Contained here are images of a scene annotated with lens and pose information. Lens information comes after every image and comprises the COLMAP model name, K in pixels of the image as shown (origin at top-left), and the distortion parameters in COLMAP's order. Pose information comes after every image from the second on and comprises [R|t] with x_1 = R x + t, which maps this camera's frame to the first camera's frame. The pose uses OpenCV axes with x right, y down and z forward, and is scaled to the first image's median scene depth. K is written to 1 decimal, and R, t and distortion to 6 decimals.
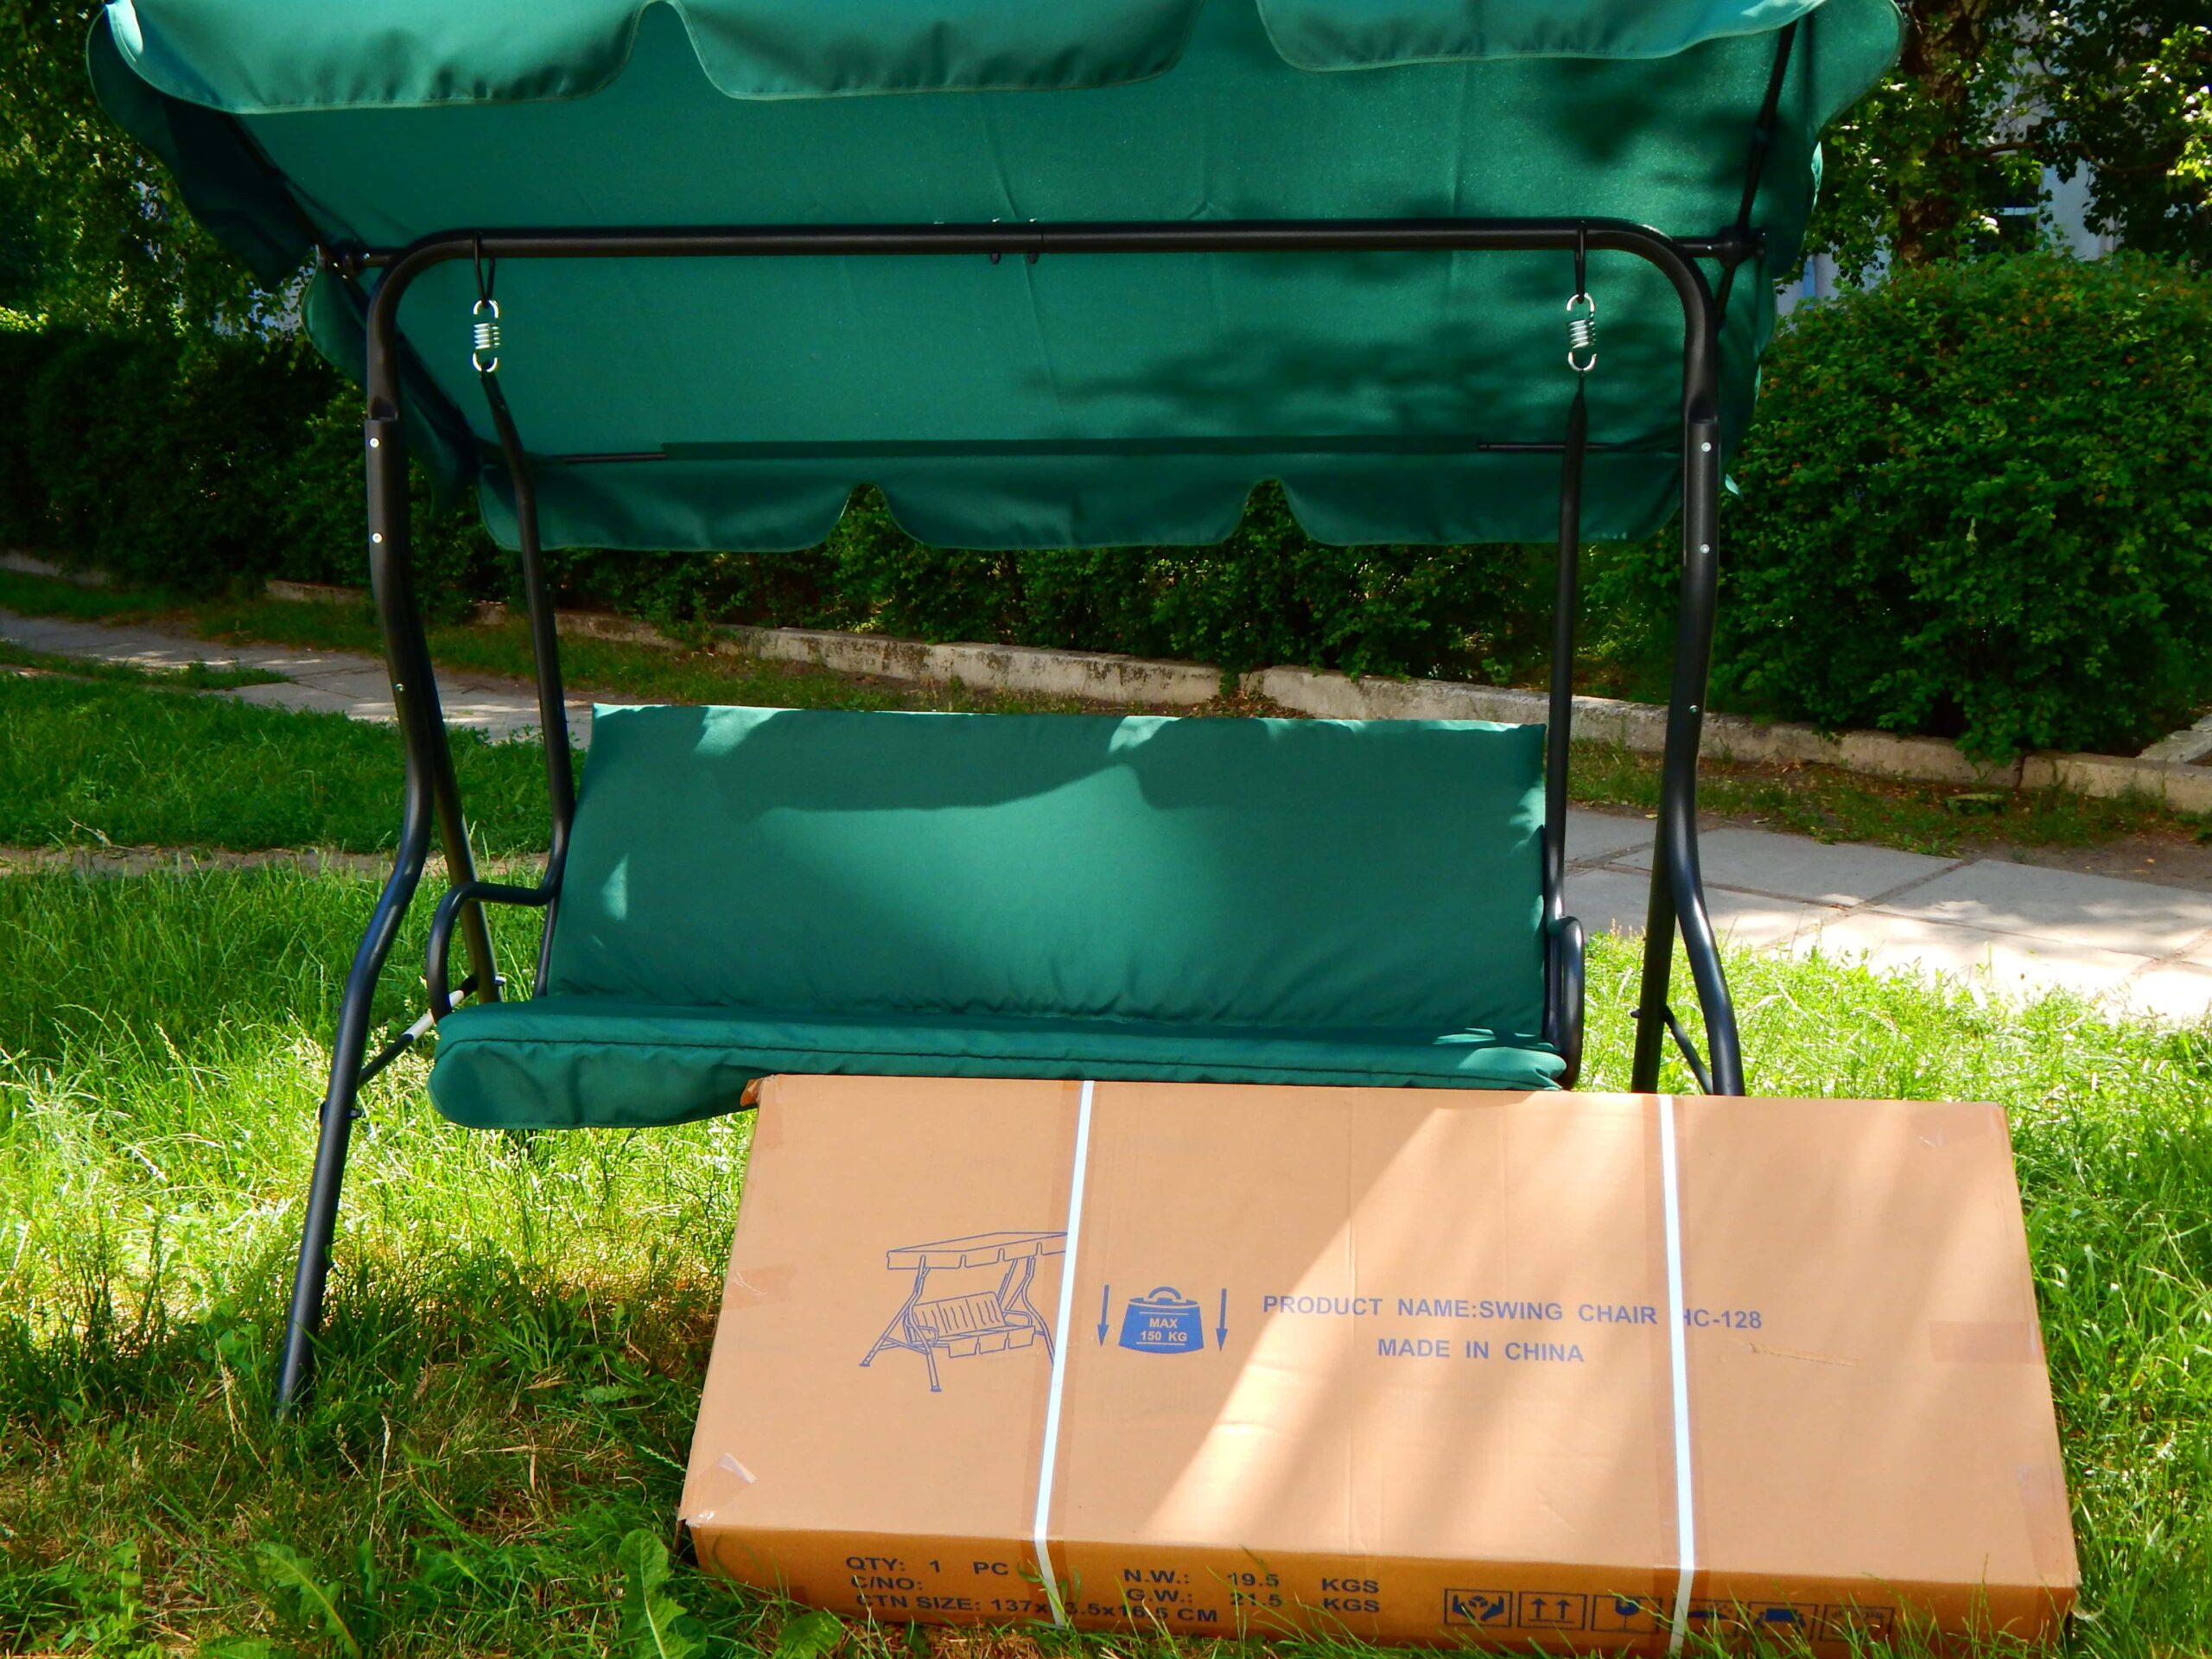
lens RADIAL K [[2419.7, 0, 1095.0], [0, 2419.7, 822.4], [0, 0, 1]] dist [0.002917, -0.015720]
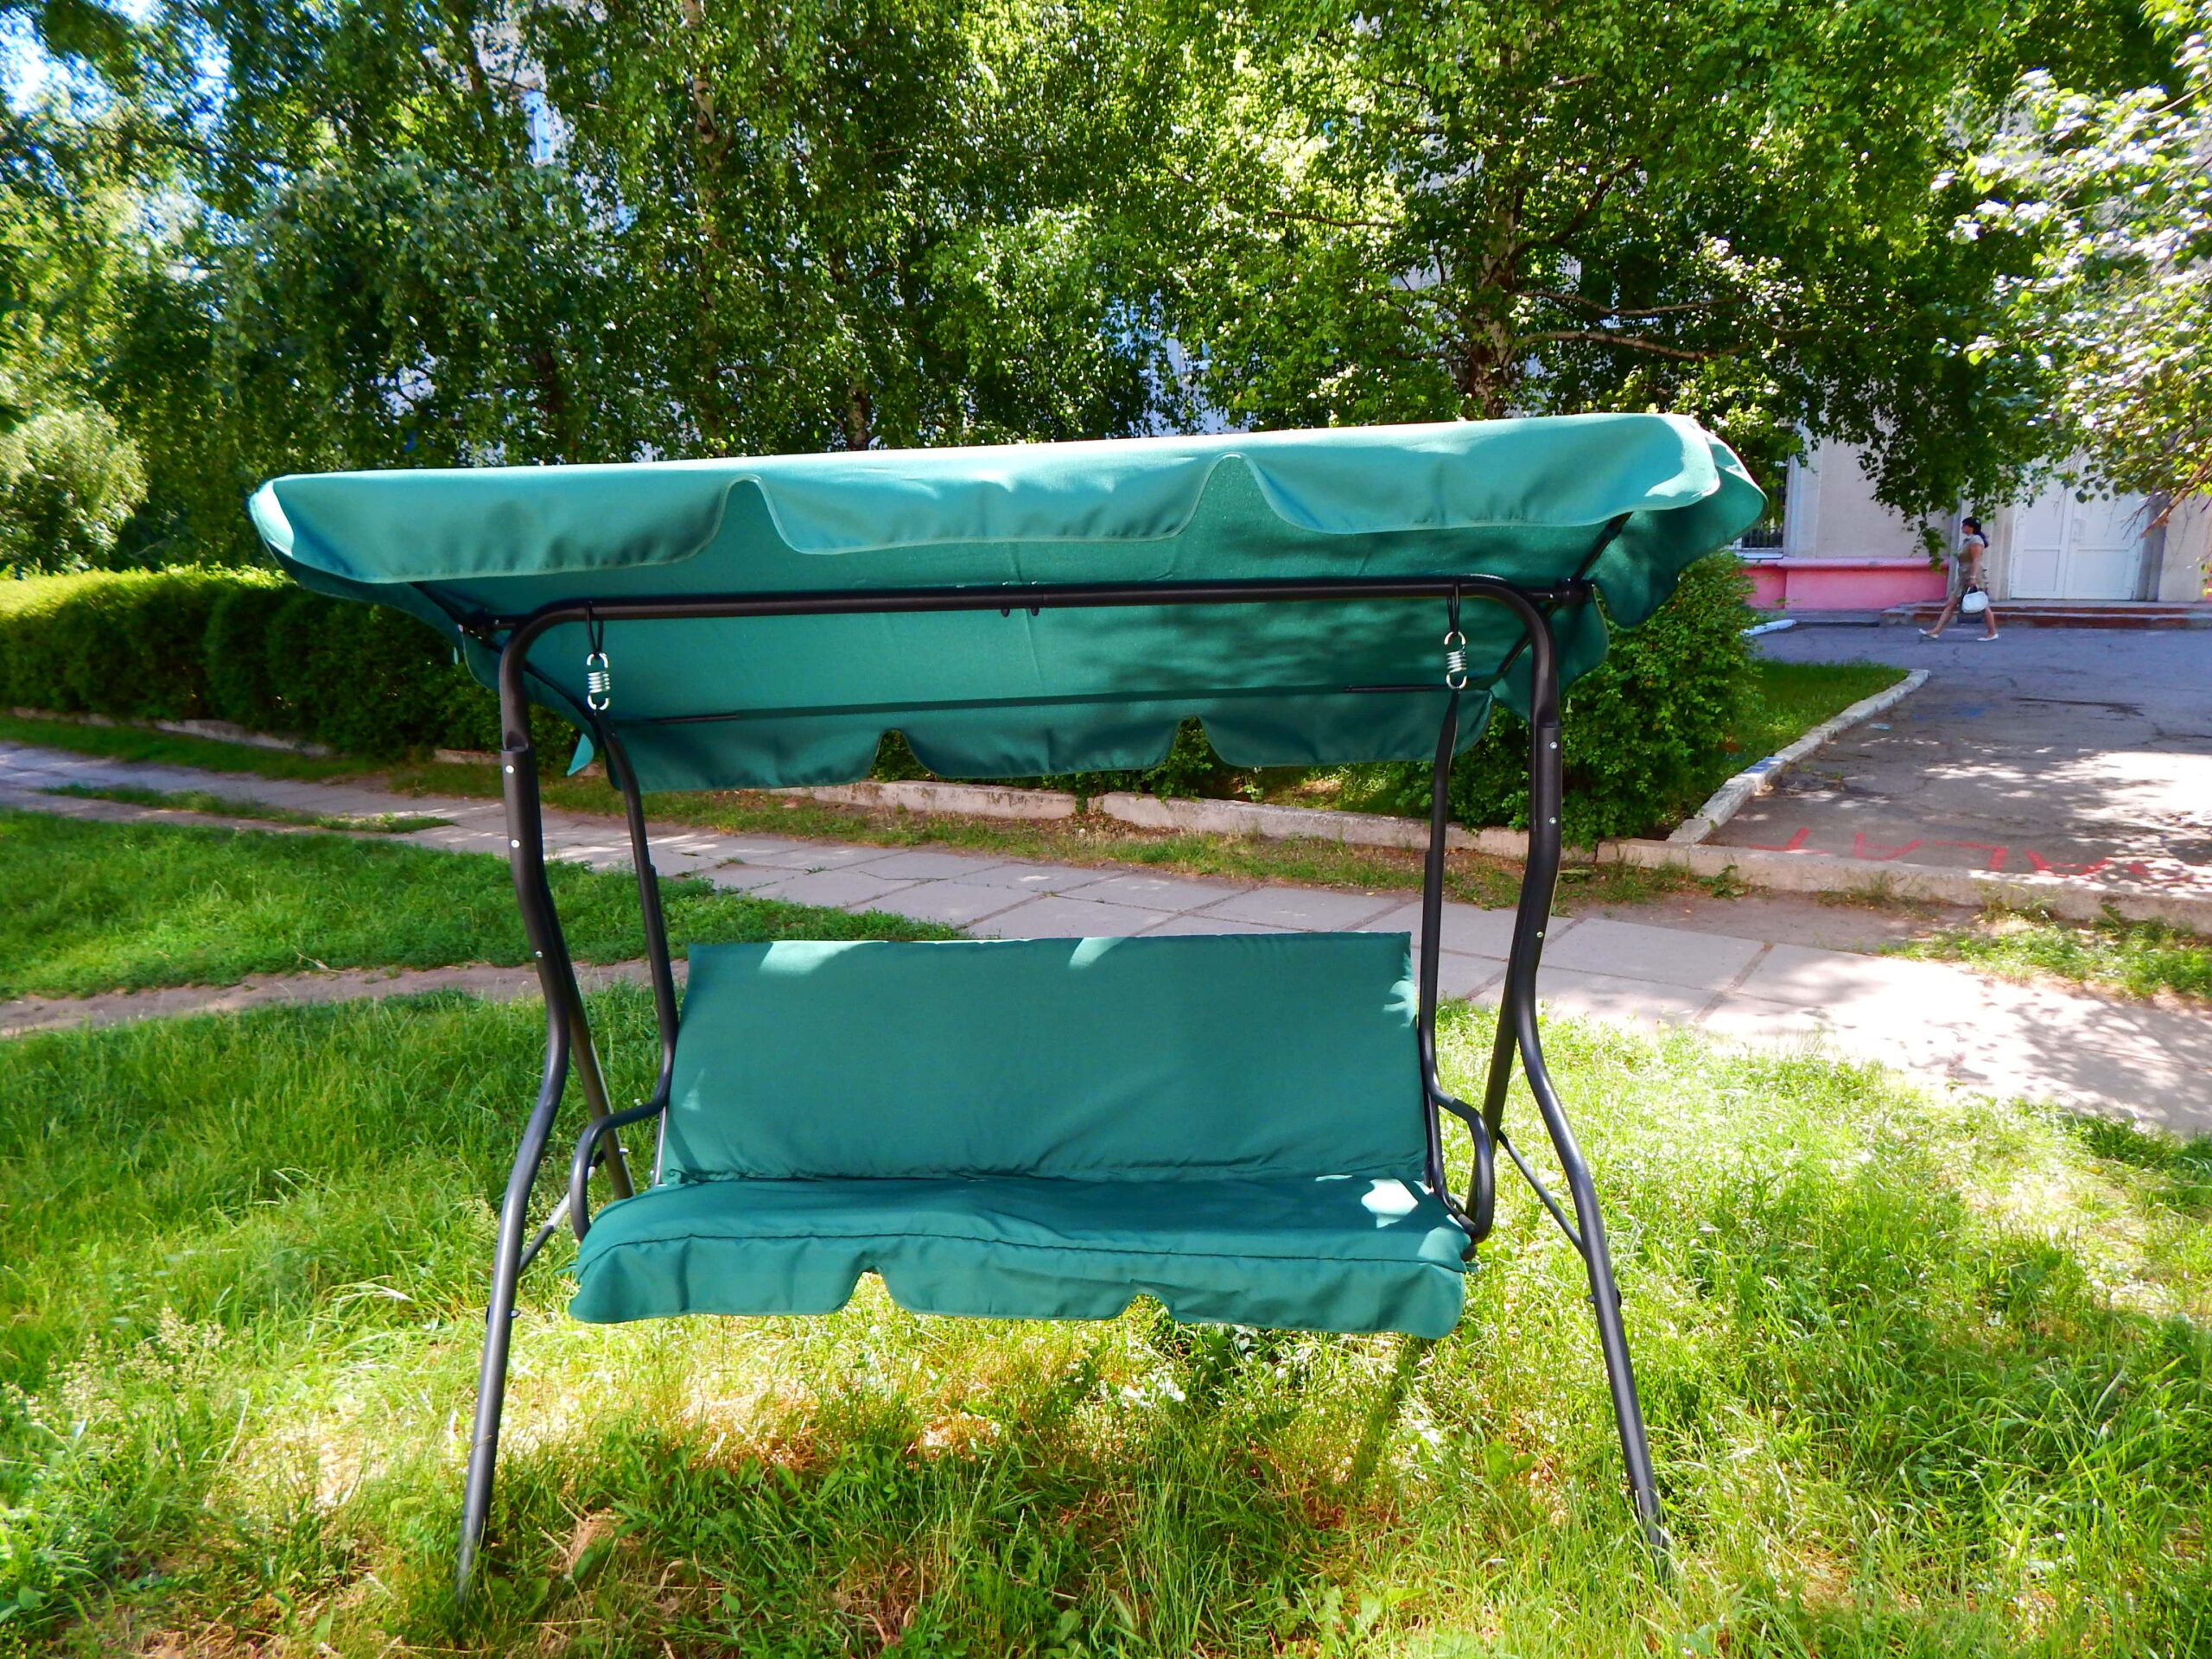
lens RADIAL K [[1460.7, 0, 1106.0], [0, 1460.7, 829.5], [0, 0, 1]] dist [-0.002581, 0.000089]
pose [[0.994278, -0.044786, 0.096982, -0.027319], [0.045855, 0.998909, -0.008827, -0.044186], [-0.096481, 0.013224, 0.995247, 0.090291]]
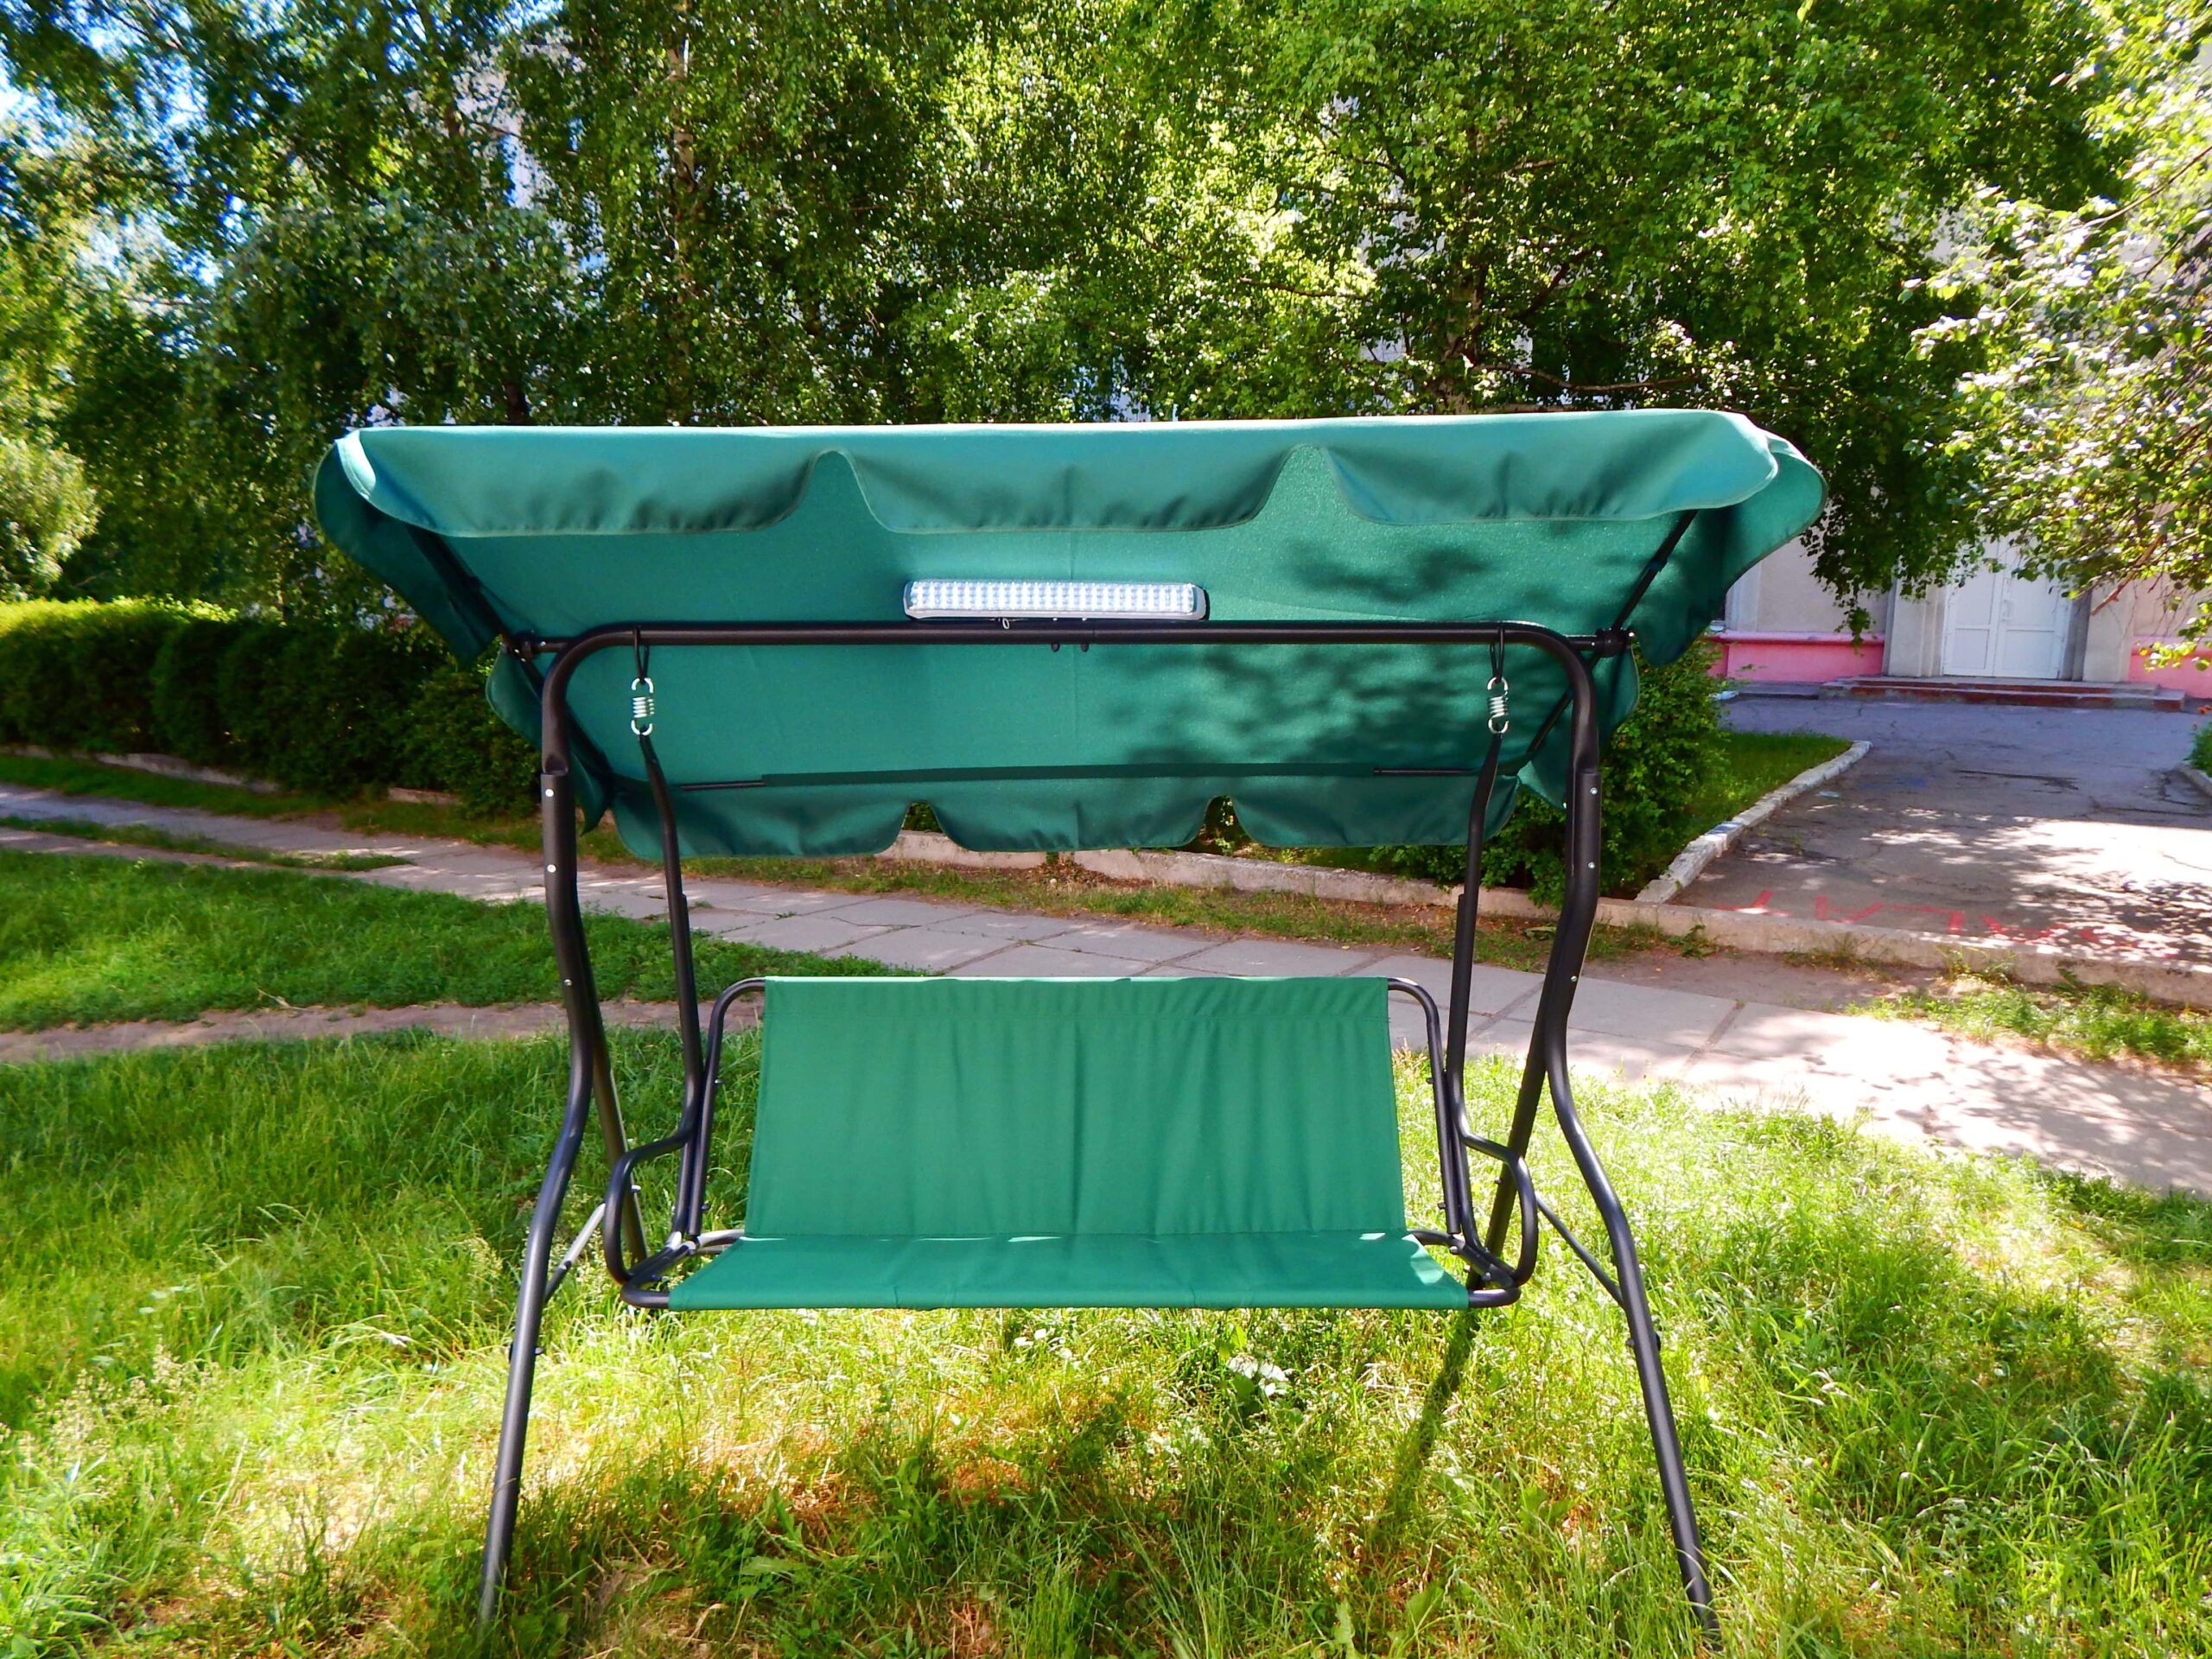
lens RADIAL K [[1457.8, 0, 1108.6], [0, 1457.8, 824.0], [0, 0, 1]] dist [-0.001772, -0.005611]
pose [[0.990304, -0.020980, 0.137327, -0.049349], [0.028057, 0.998365, -0.049808, -0.040328], [-0.136058, 0.053178, 0.989273, 0.092858]]
